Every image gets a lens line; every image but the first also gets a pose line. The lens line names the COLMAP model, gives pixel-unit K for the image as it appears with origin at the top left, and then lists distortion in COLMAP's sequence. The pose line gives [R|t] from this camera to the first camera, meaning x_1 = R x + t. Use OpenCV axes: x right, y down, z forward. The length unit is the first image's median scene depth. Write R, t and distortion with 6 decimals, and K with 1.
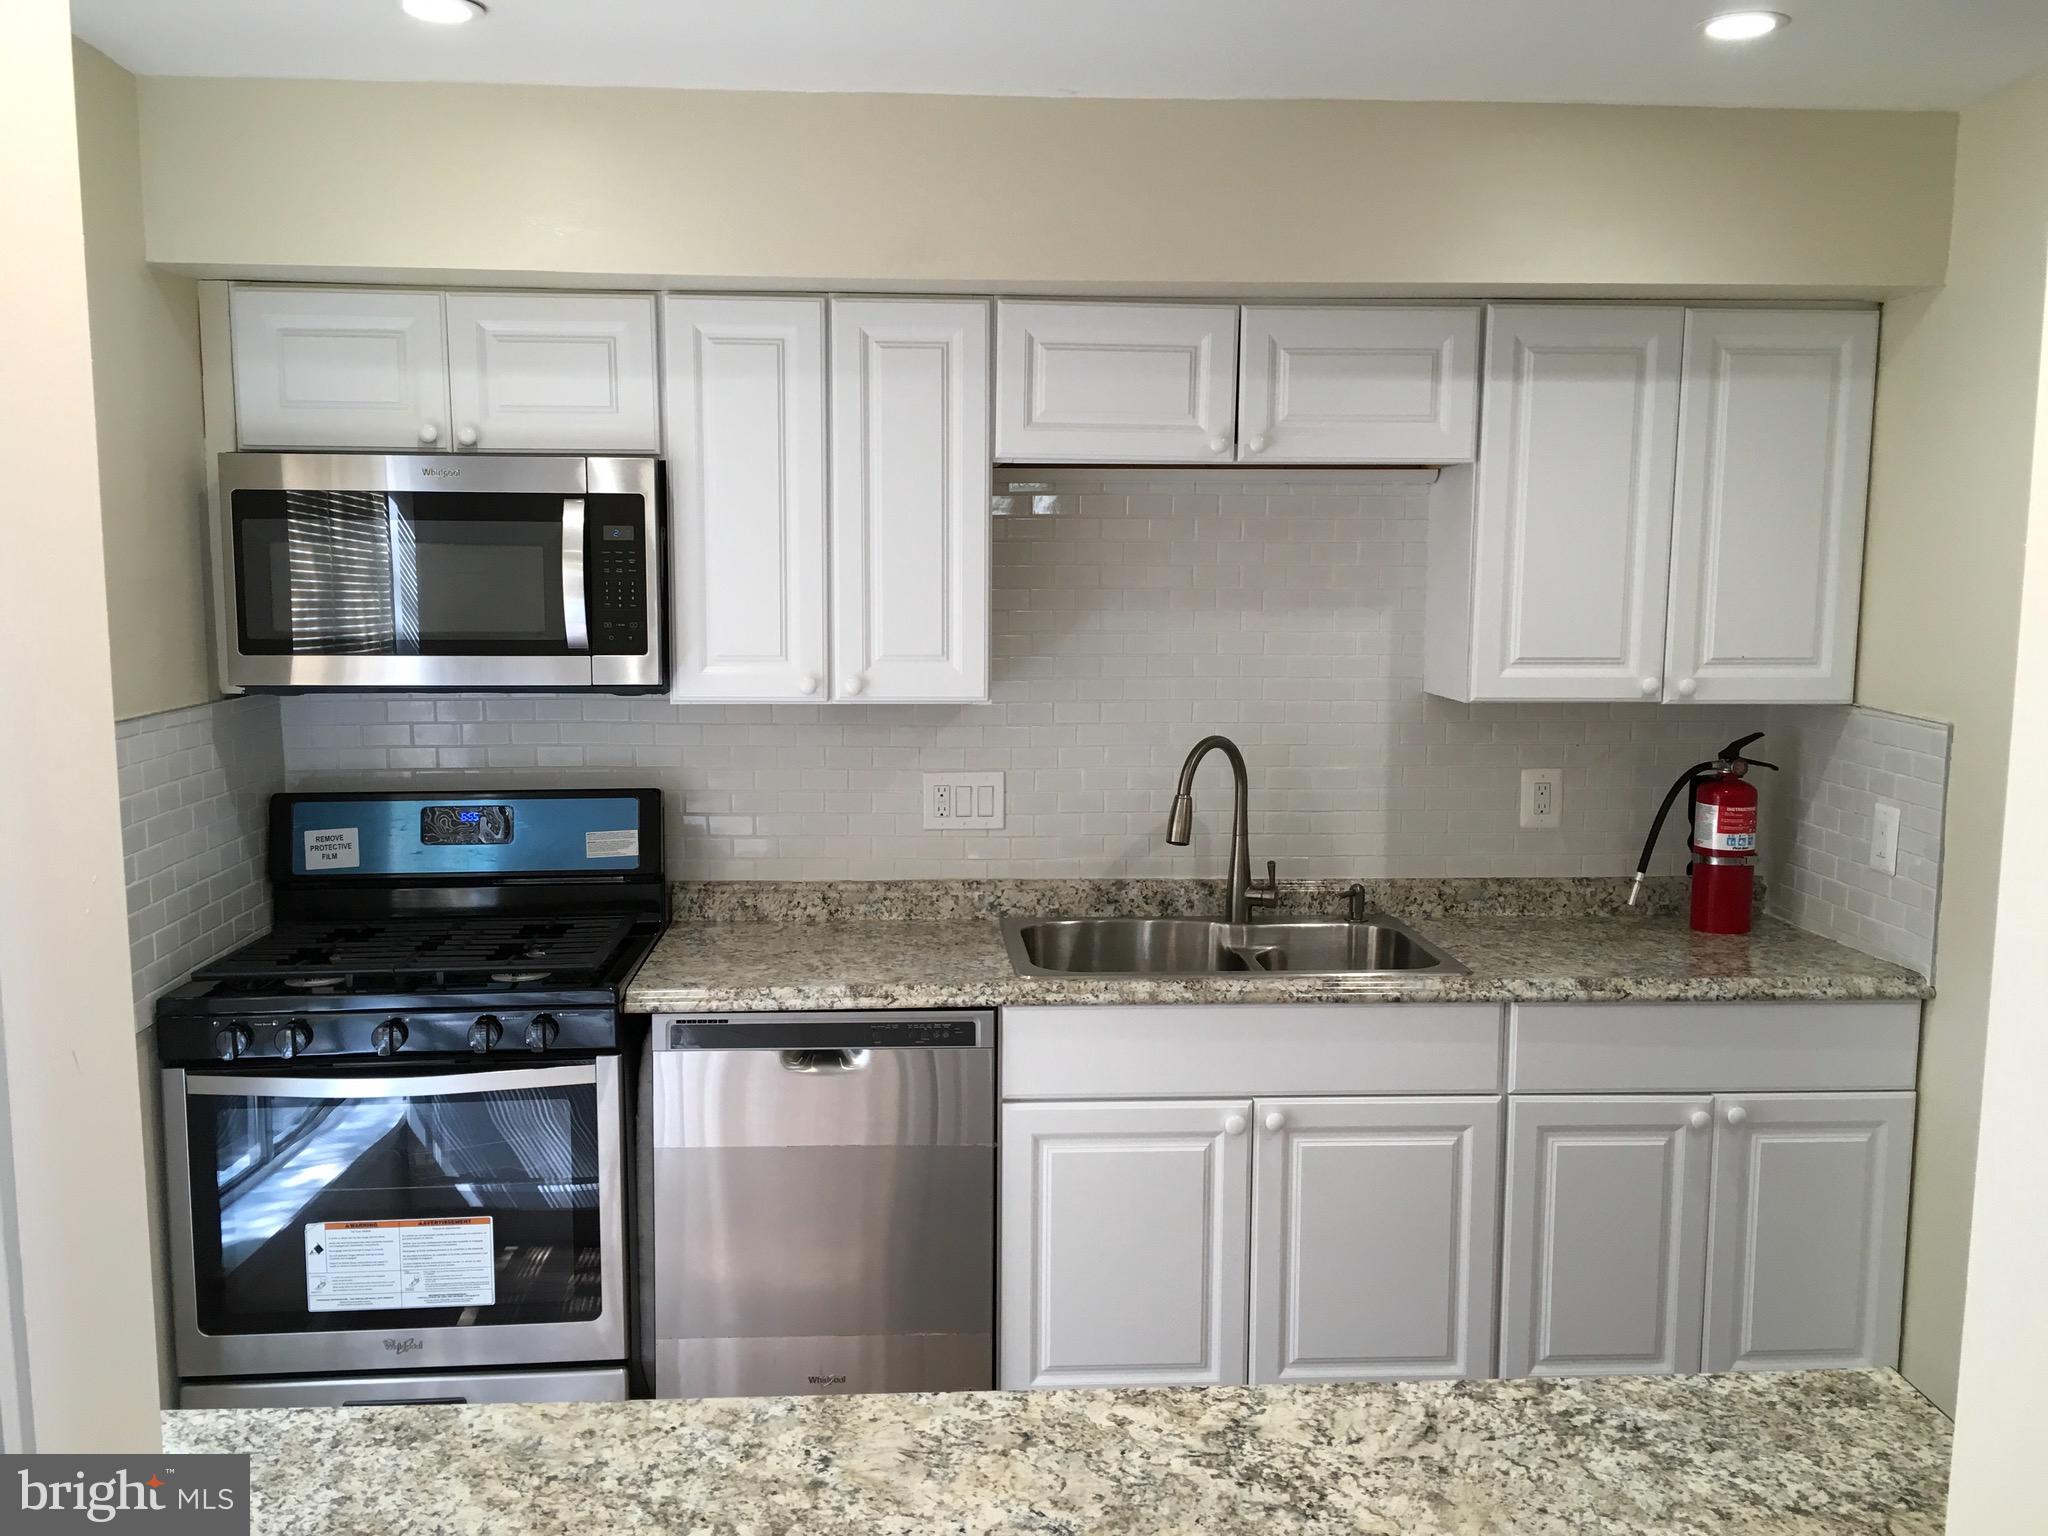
lens RADIAL K [[1764.3, 0, 1024.0], [0, 1764.3, 768.0], [0, 0, 1]] dist [0.084592, -0.110756]
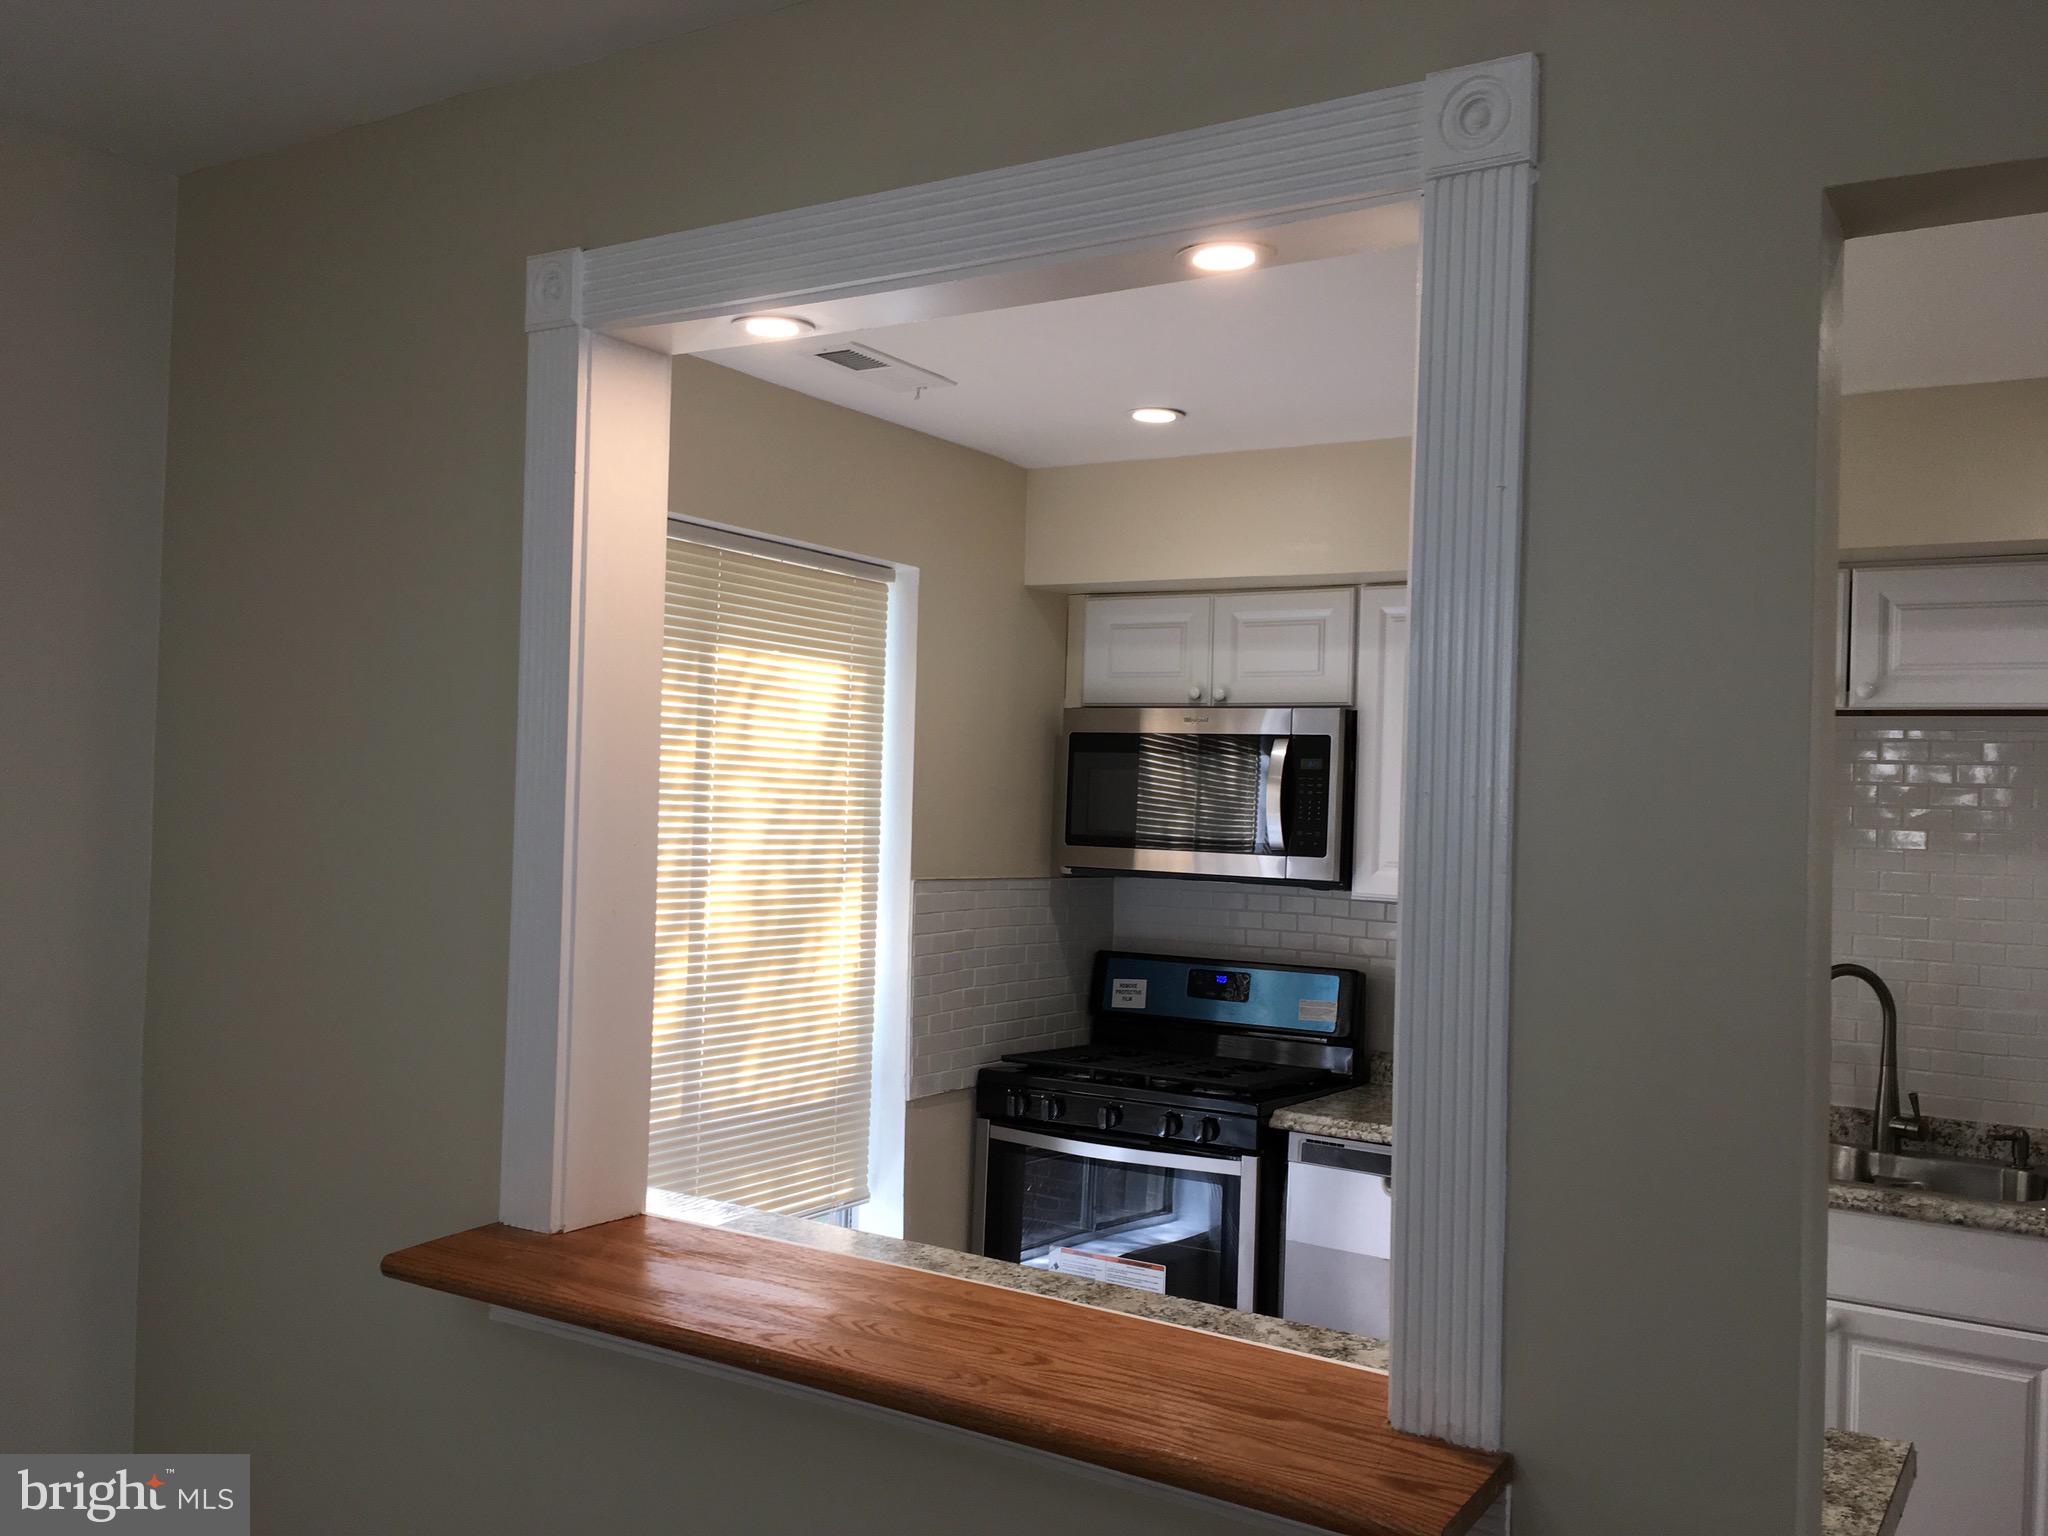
lens RADIAL K [[1772.4, 0, 1002.0], [0, 1772.4, 765.2], [0, 0, 1]] dist [0.086510, -0.127514]
pose [[0.805924, 0.011663, -0.591905, 0.367361], [-0.105433, 0.986651, -0.124115, 0.056543], [0.582556, 0.162434, 0.796395, -0.185157]]
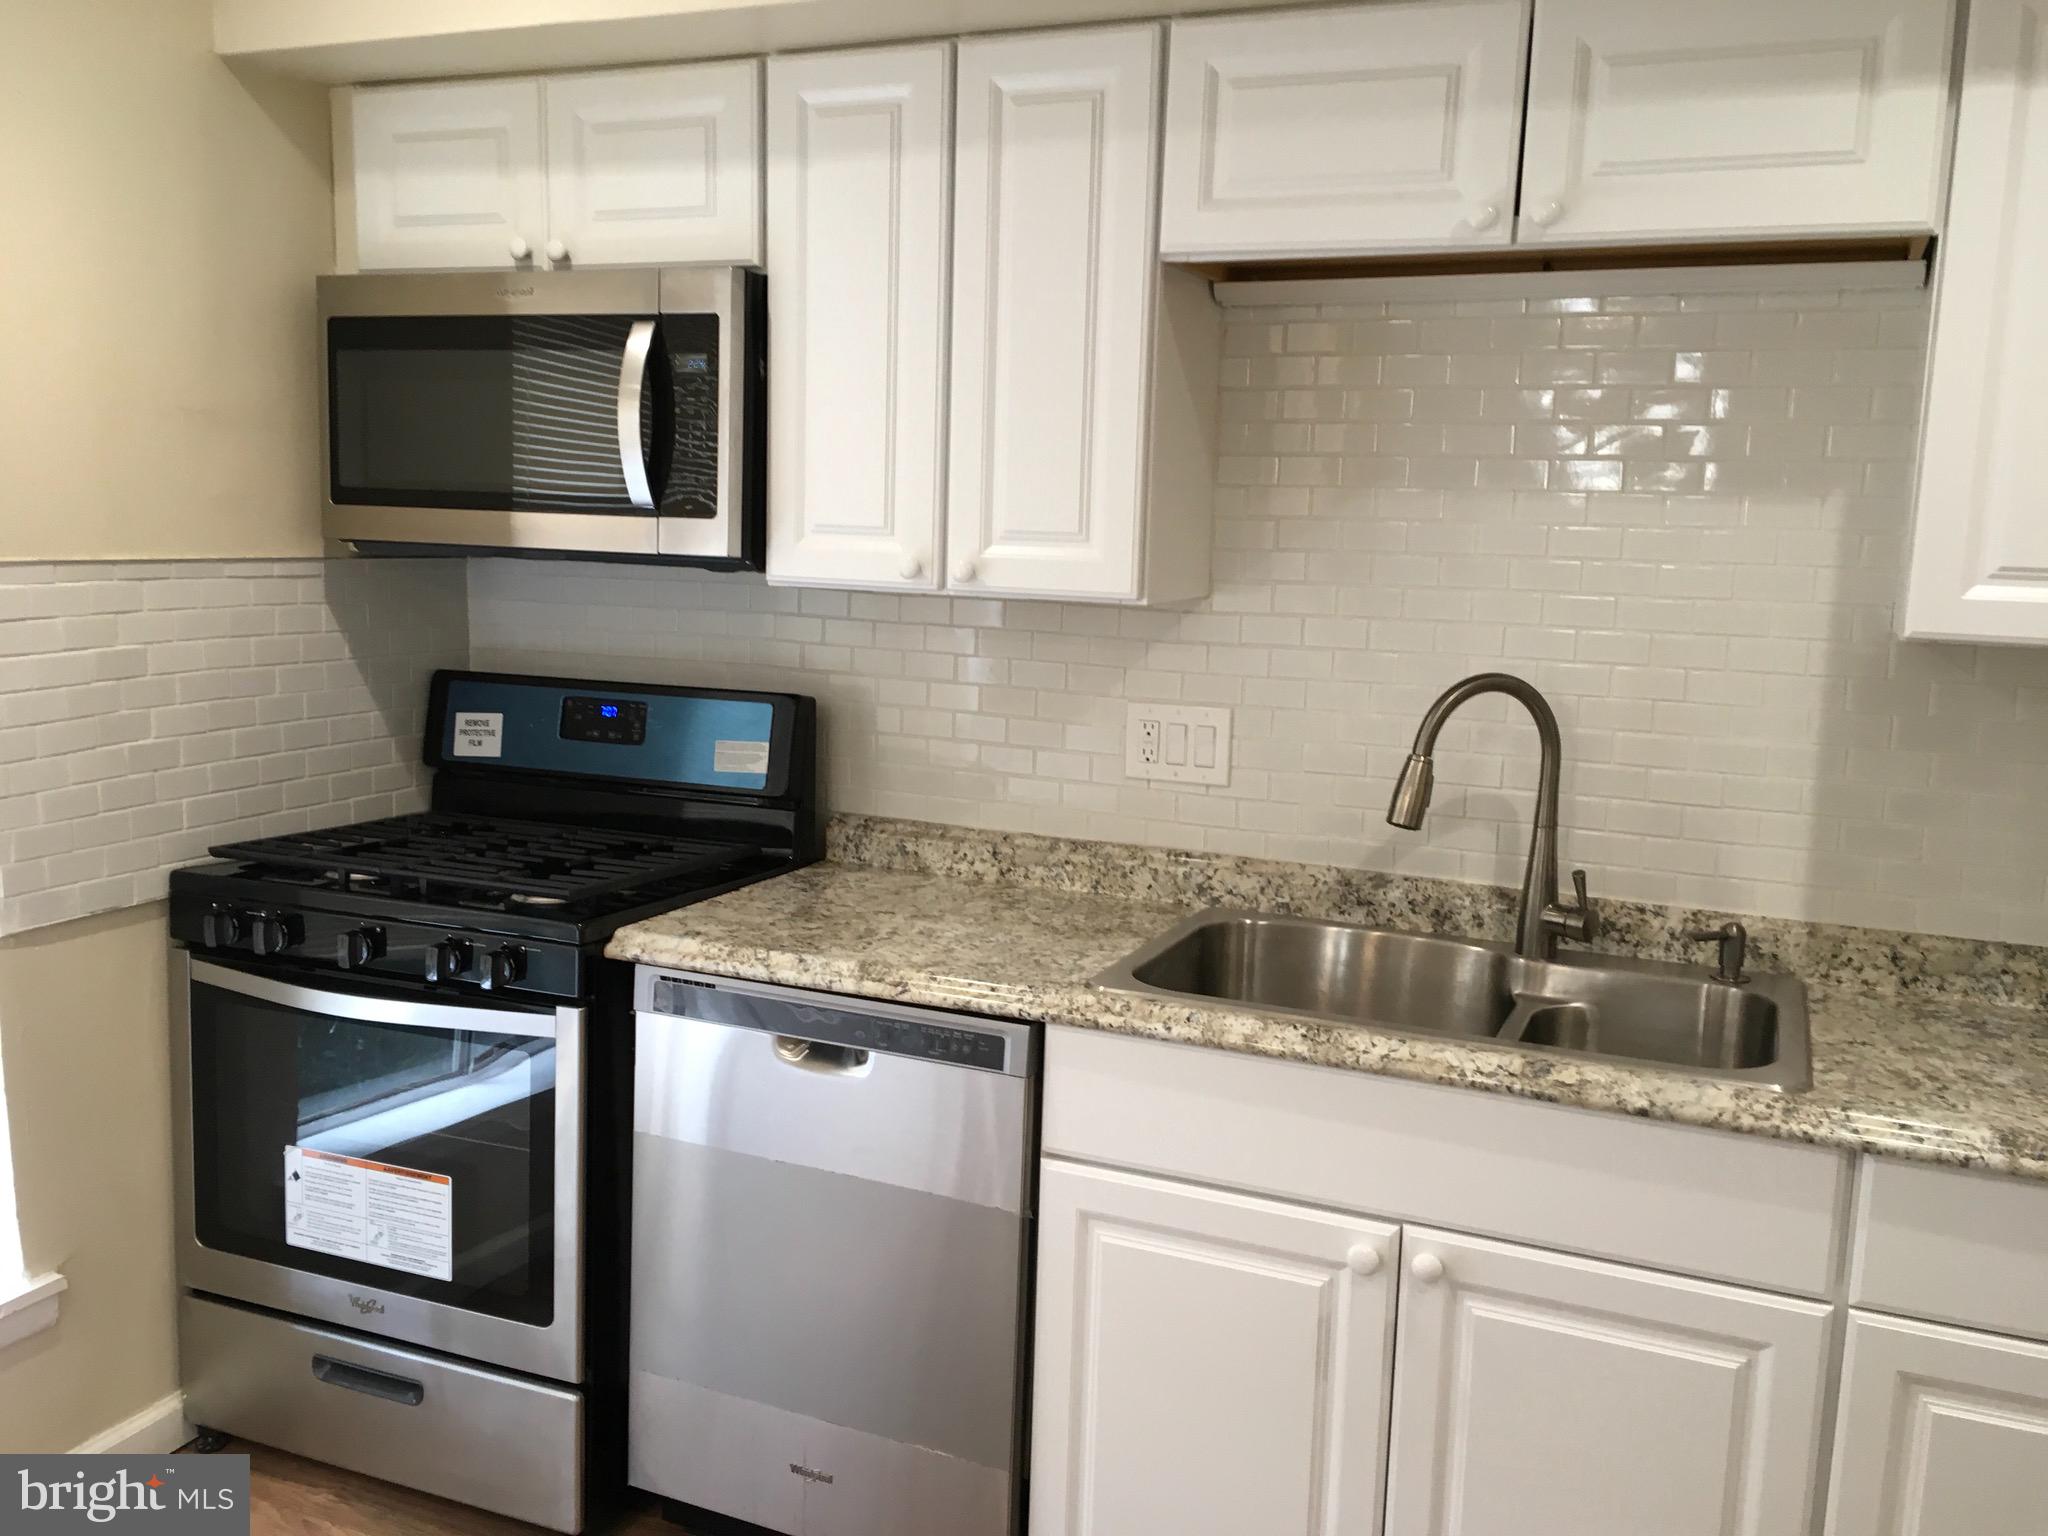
lens RADIAL K [[1772.4, 0, 1002.0], [0, 1772.4, 765.2], [0, 0, 1]] dist [0.086510, -0.127514]
pose [[0.886883, 0.087169, -0.453696, 0.276911], [-0.080700, 0.996171, 0.033642, 0.009907], [0.454891, 0.006776, 0.890521, 0.348510]]
